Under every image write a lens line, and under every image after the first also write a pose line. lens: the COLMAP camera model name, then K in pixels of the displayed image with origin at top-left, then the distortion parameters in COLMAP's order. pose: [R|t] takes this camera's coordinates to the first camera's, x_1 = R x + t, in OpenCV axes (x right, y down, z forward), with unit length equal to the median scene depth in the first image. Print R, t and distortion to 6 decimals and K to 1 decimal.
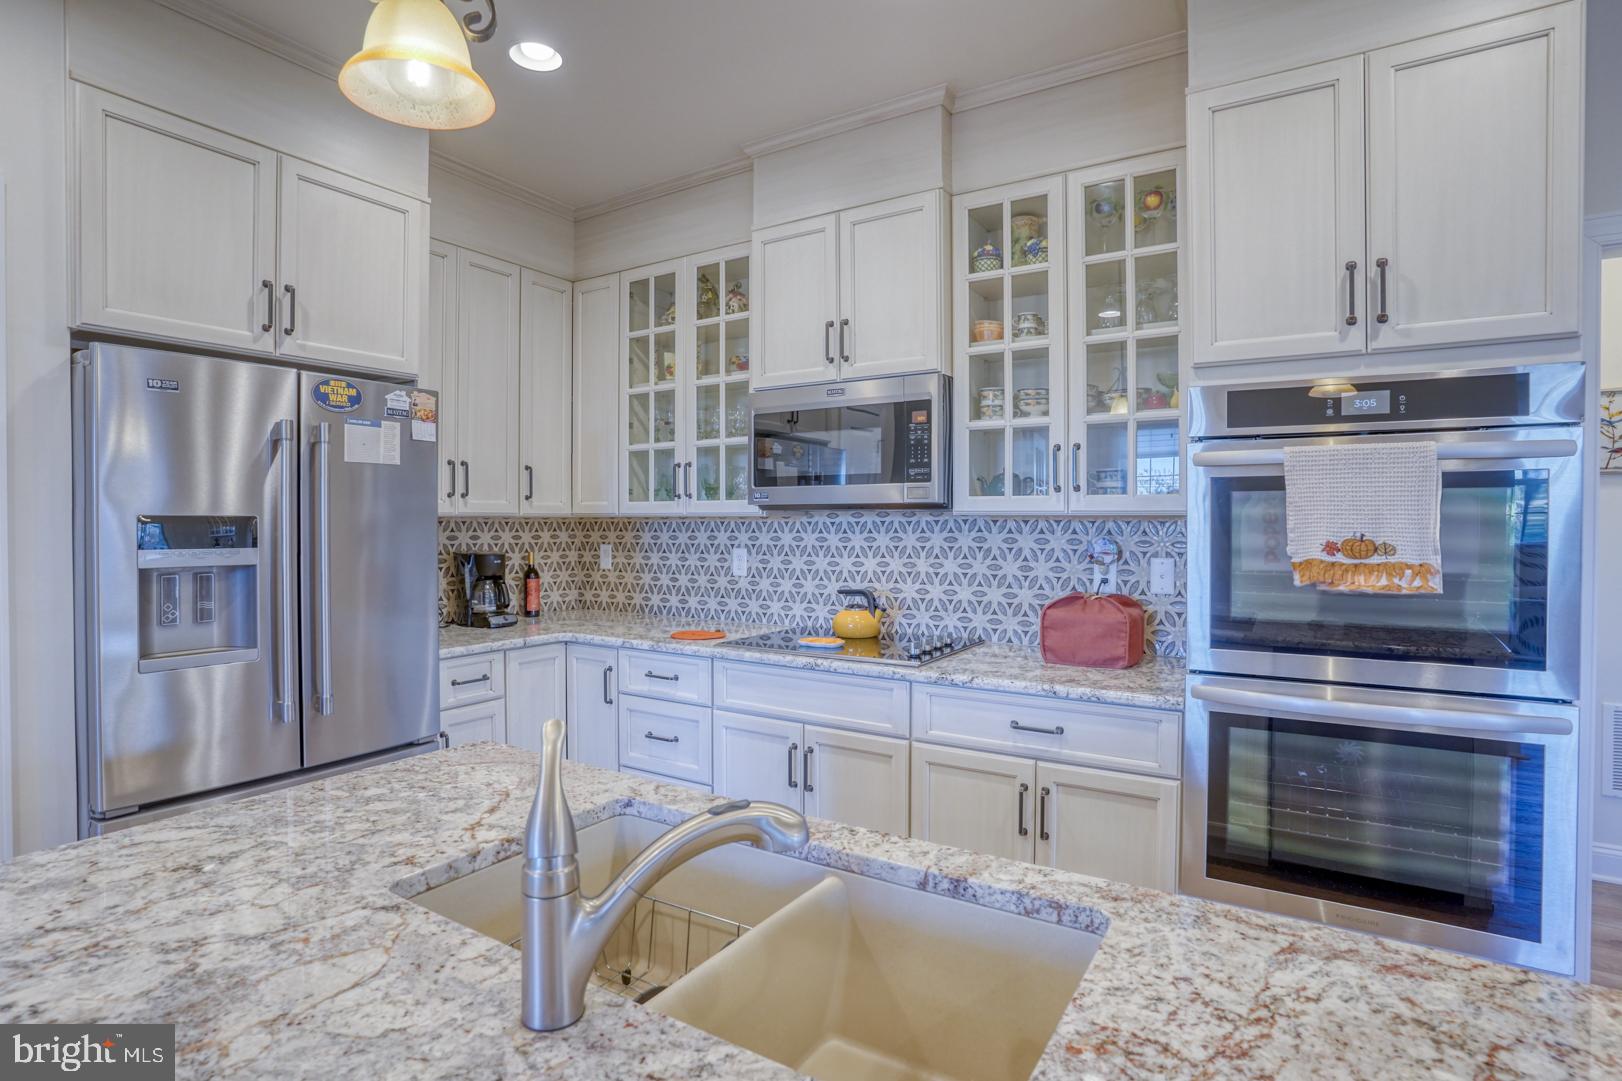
lens RADIAL K [[824.5, 0, 826.7], [0, 824.5, 523.7], [0, 0, 1]] dist [-0.052913, 0.016892]
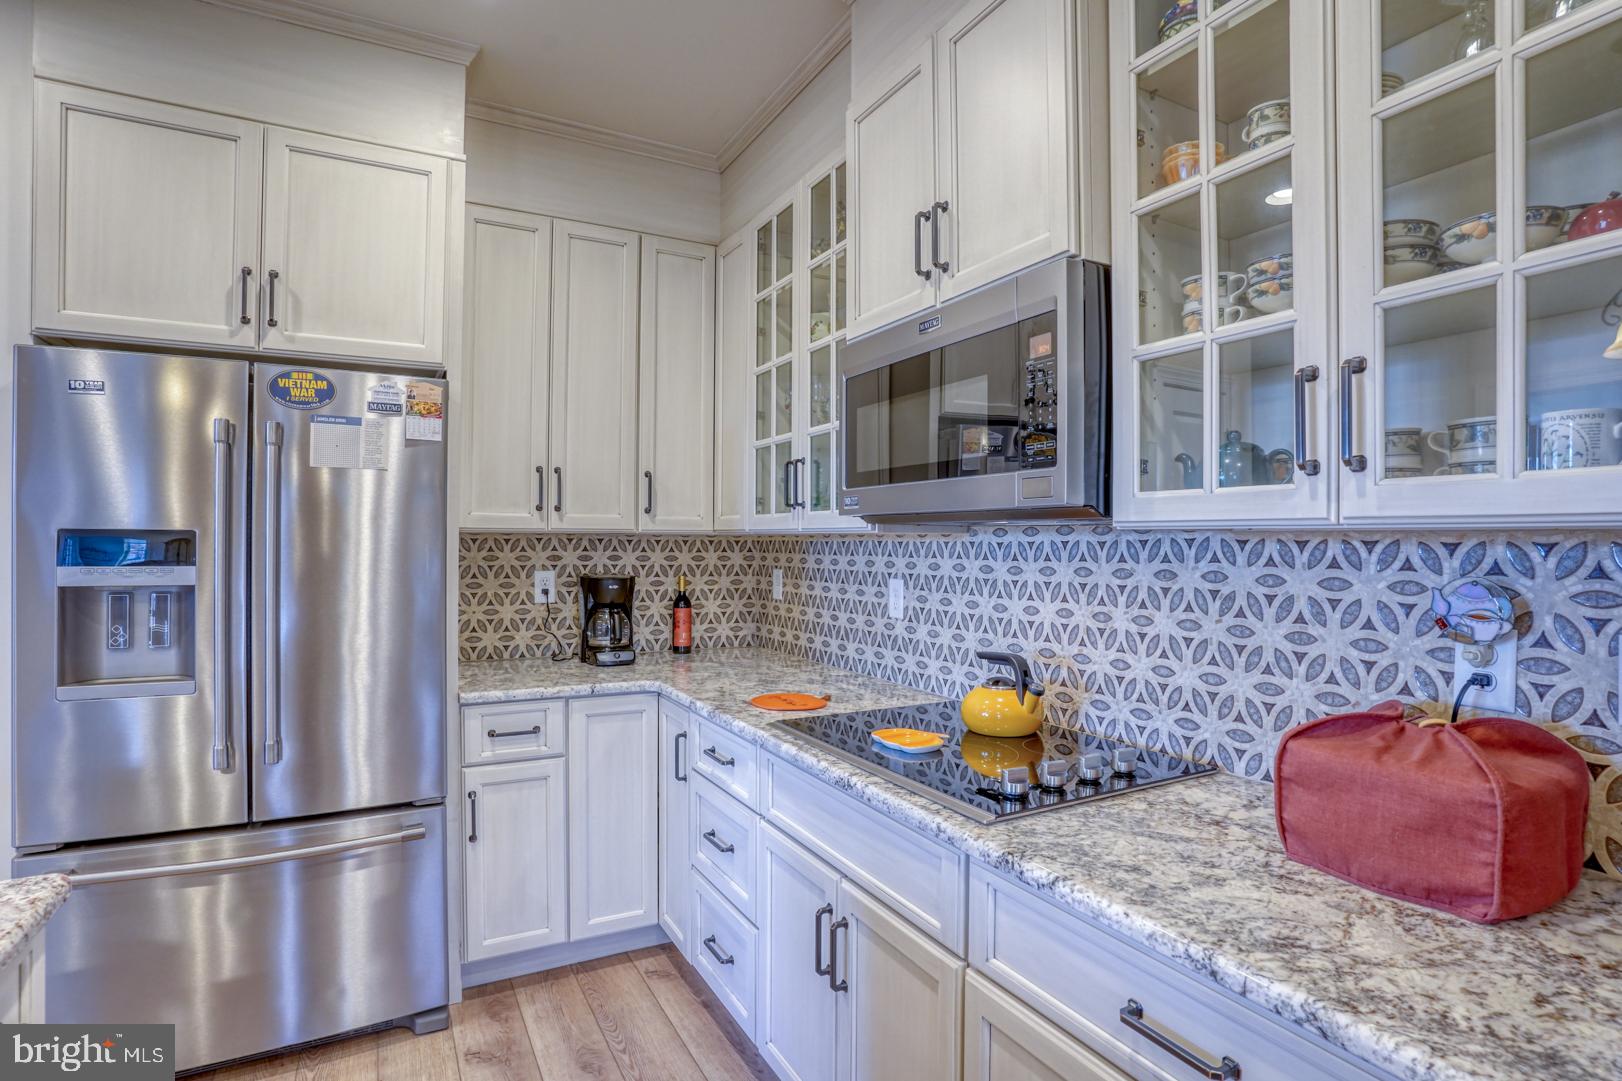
lens RADIAL K [[824.5, 0, 821.8], [0, 824.5, 536.5], [0, 0, 1]] dist [-0.052913, 0.016892]
pose [[0.862725, 0.002391, -0.505668, 0.240682], [-0.007366, 0.999942, -0.007838, -0.000520], [0.505620, 0.010486, 0.862693, 0.435803]]
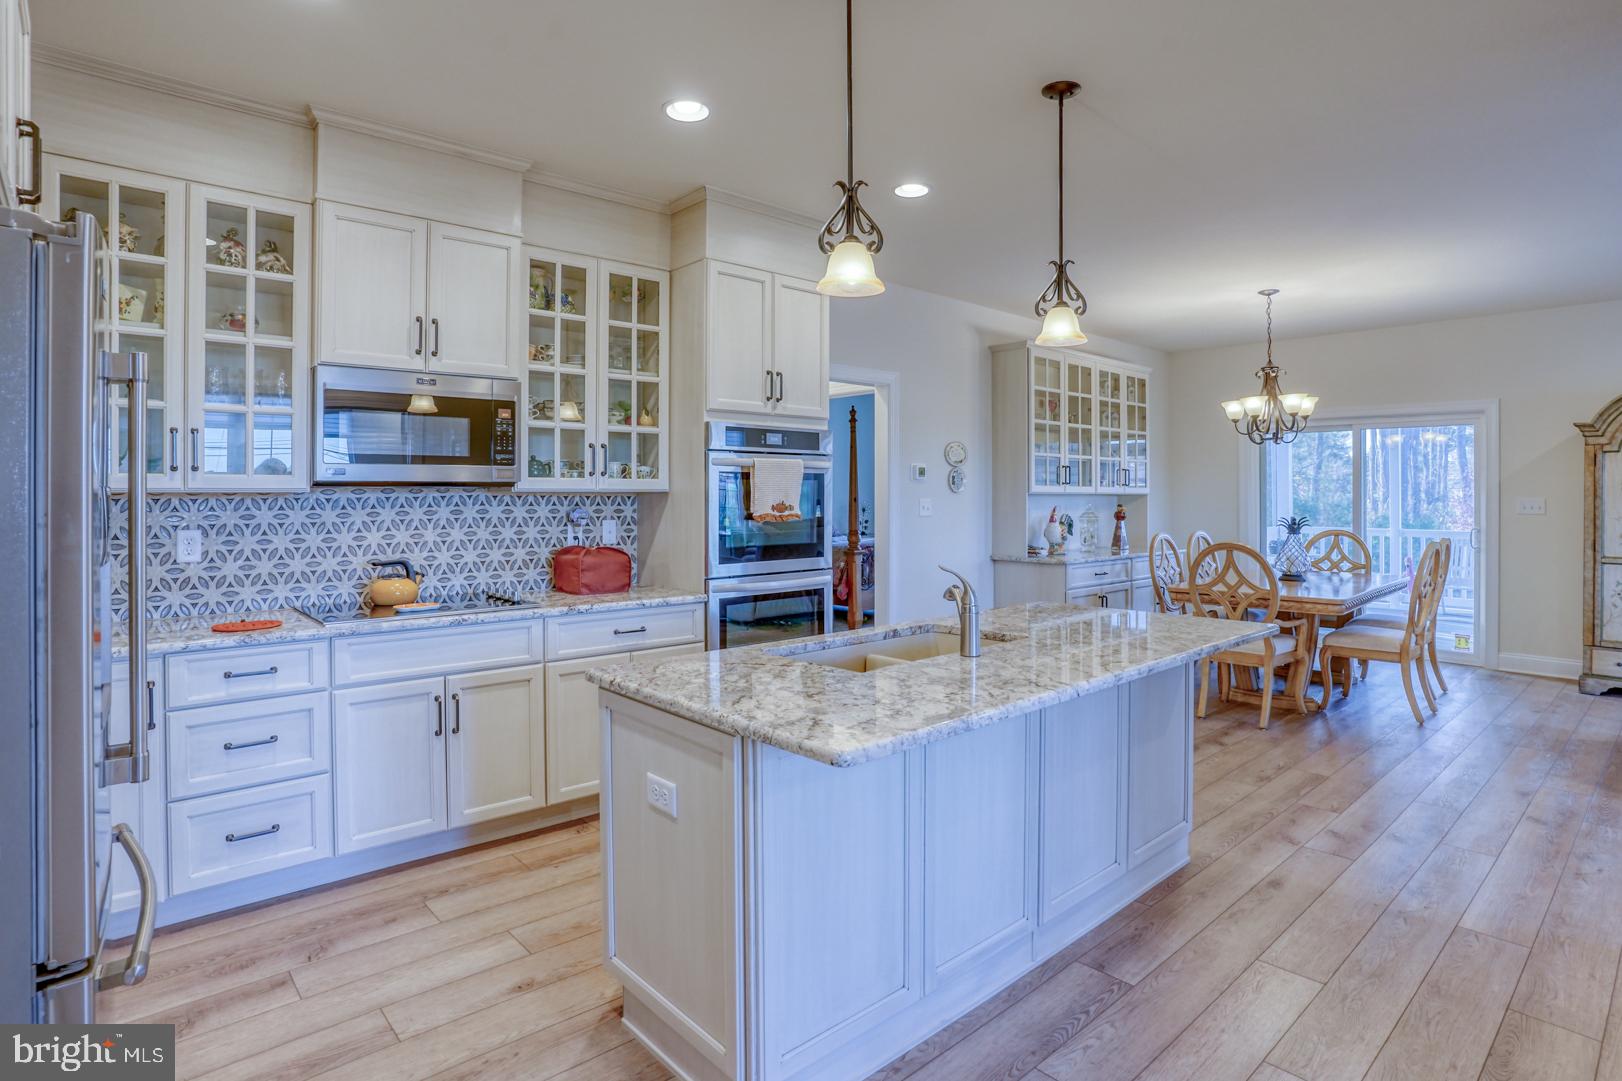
lens RADIAL K [[824.5, 0, 817.9], [0, 824.5, 493.6], [0, 0, 1]] dist [-0.052913, 0.016892]
pose [[0.293135, 0.001170, 0.956070, -0.865741], [0.008373, 0.999958, -0.003790, 0.001267], [-0.956034, 0.009116, 0.293113, 0.165351]]
